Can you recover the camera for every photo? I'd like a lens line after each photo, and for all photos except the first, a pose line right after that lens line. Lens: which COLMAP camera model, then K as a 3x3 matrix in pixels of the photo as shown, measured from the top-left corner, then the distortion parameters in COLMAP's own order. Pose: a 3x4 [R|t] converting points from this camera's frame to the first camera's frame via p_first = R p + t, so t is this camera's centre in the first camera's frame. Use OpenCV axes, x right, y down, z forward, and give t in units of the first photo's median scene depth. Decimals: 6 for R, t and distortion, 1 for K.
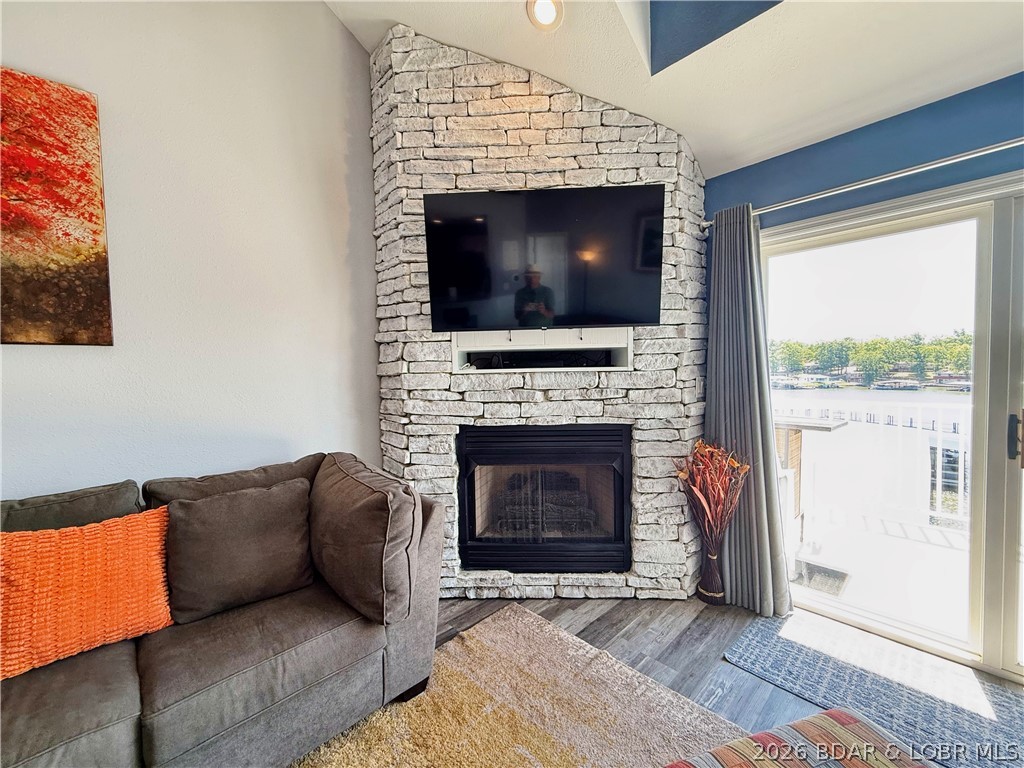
lens RADIAL K [[411.3, 0, 508.7], [0, 411.3, 385.2], [0, 0, 1]] dist [0.001940, -0.000452]
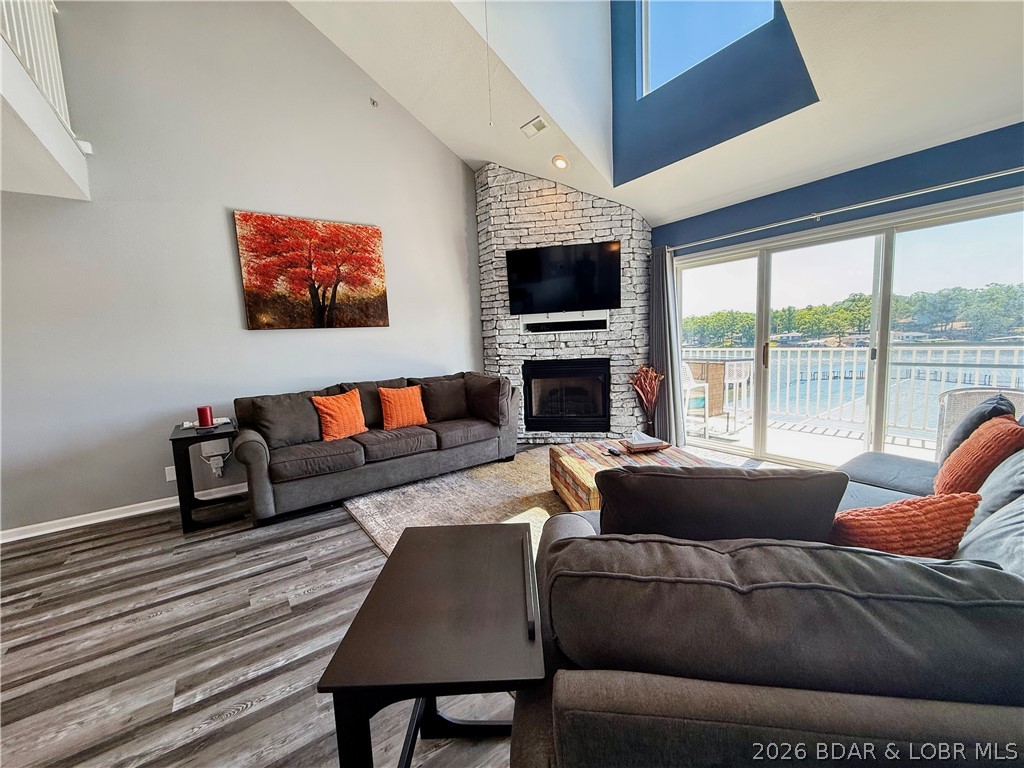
lens RADIAL K [[411.3, 0, 507.5], [0, 411.3, 385.3], [0, 0, 1]] dist [0.001940, -0.000452]
pose [[0.990313, -0.008918, -0.138564, 0.083737], [0.020127, 0.996615, 0.079705, 0.058081], [0.137384, -0.081721, 0.987141, -1.065129]]
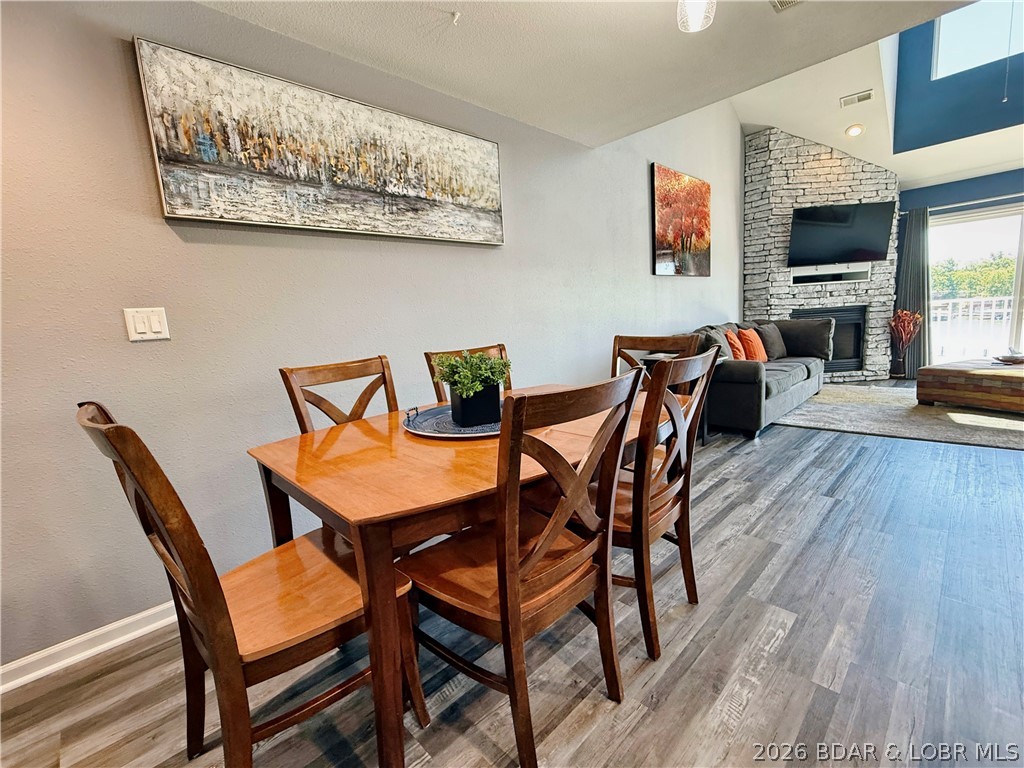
lens RADIAL K [[449.2, 0, 511.6], [0, 449.2, 384.9], [0, 0, 1]] dist [0.002461, -0.000535]
pose [[0.998816, -0.046961, 0.012725, -1.749843], [0.045316, 0.993109, 0.108080, 0.177025], [-0.017713, -0.107375, 0.994061, -1.520615]]
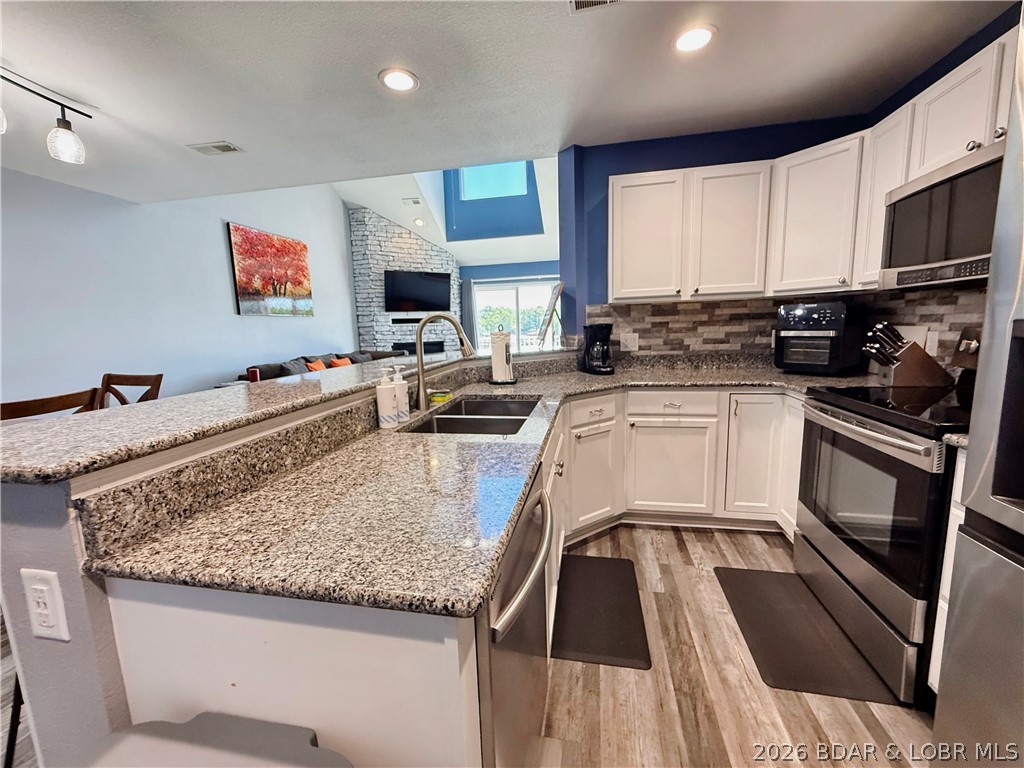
lens RADIAL K [[411.3, 0, 510.0], [0, 411.3, 384.1], [0, 0, 1]] dist [0.001940, -0.000452]
pose [[0.815931, -0.082655, 0.572210, -1.214868], [0.032877, 0.994760, 0.096811, 0.139523], [-0.577213, -0.060178, 0.814373, -2.077300]]
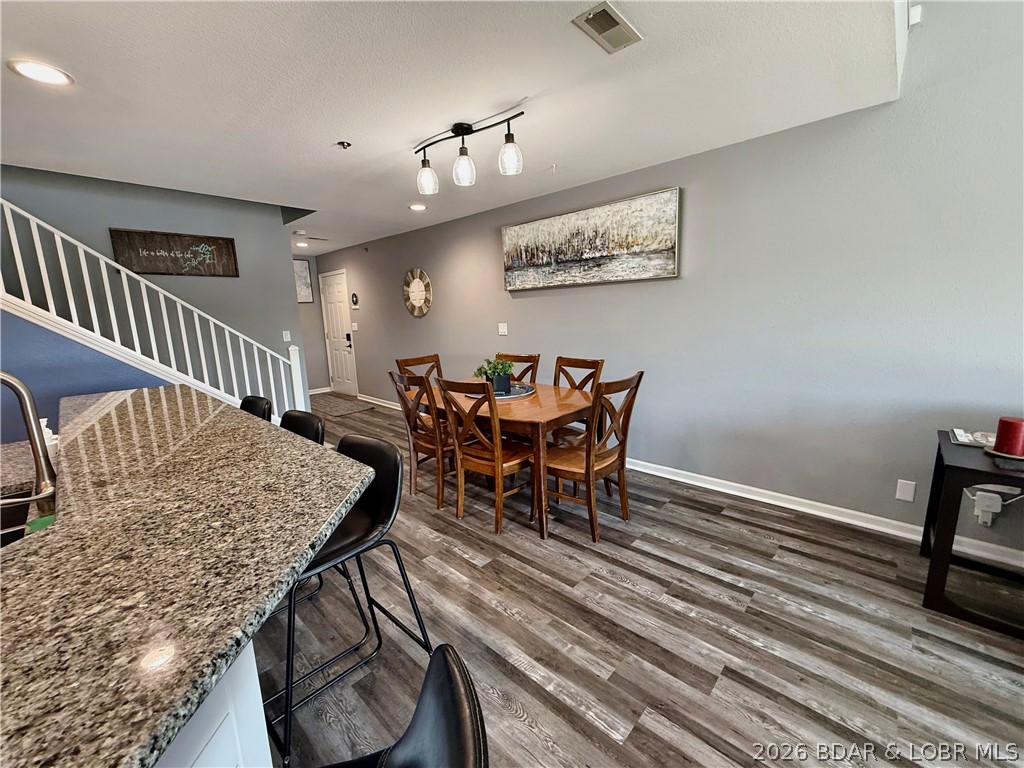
lens RADIAL K [[411.3, 0, 512.7], [0, 411.3, 385.9], [0, 0, 1]] dist [0.001940, -0.000452]
pose [[0.070450, 0.198250, -0.977616, -0.425712], [-0.005990, 0.980118, 0.198326, 0.010503], [0.997497, -0.008116, 0.070237, -0.854226]]
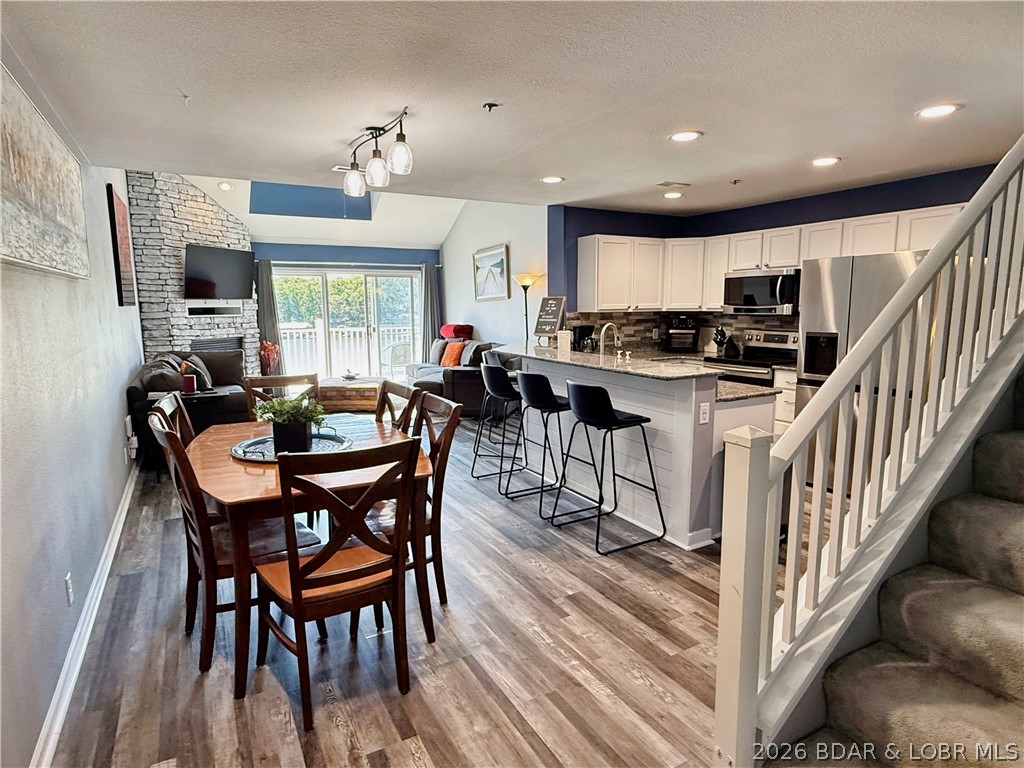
lens RADIAL K [[565.8, 0, 508.9], [0, 565.8, 385.2], [0, 0, 1]] dist [0.001087, -0.000253]
pose [[0.241532, -0.118012, 0.963190, -2.820097], [0.036889, 0.992977, 0.112411, 0.060034], [-0.969691, 0.008381, 0.244189, -1.531991]]
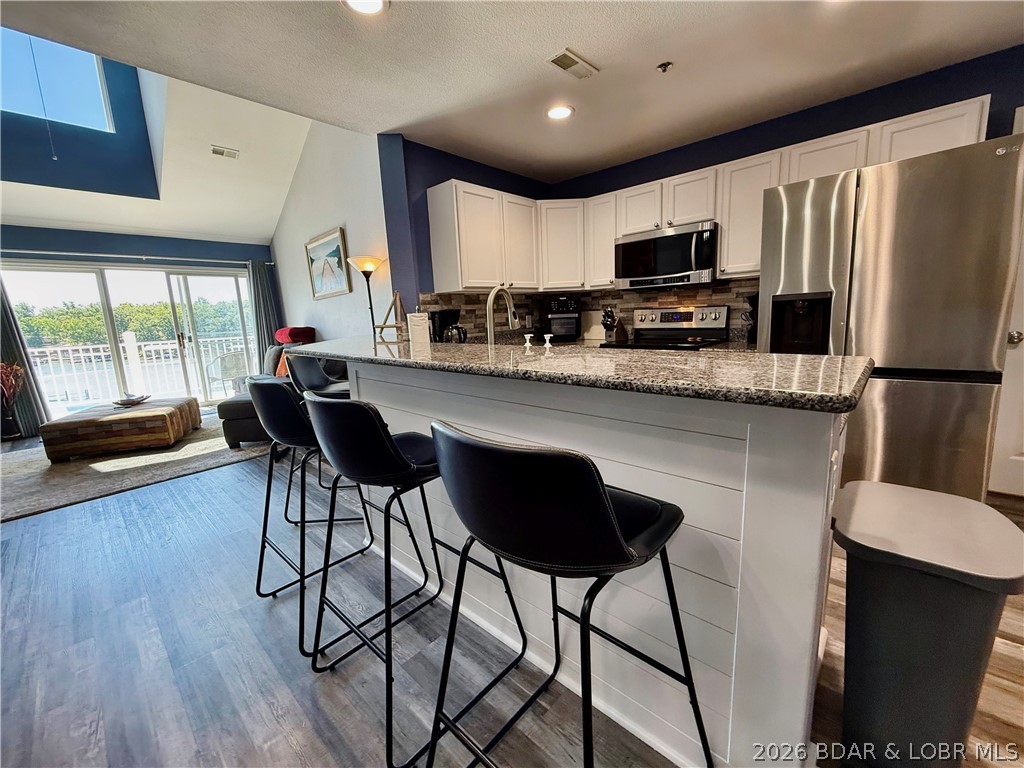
lens RADIAL K [[411.3, 0, 512.5], [0, 411.3, 384.6], [0, 0, 1]] dist [0.001940, -0.000452]
pose [[-0.070871, -0.144912, 0.986903, -1.653867], [0.080444, 0.985338, 0.150459, 0.144761], [-0.994236, 0.090053, -0.058175, -1.360659]]
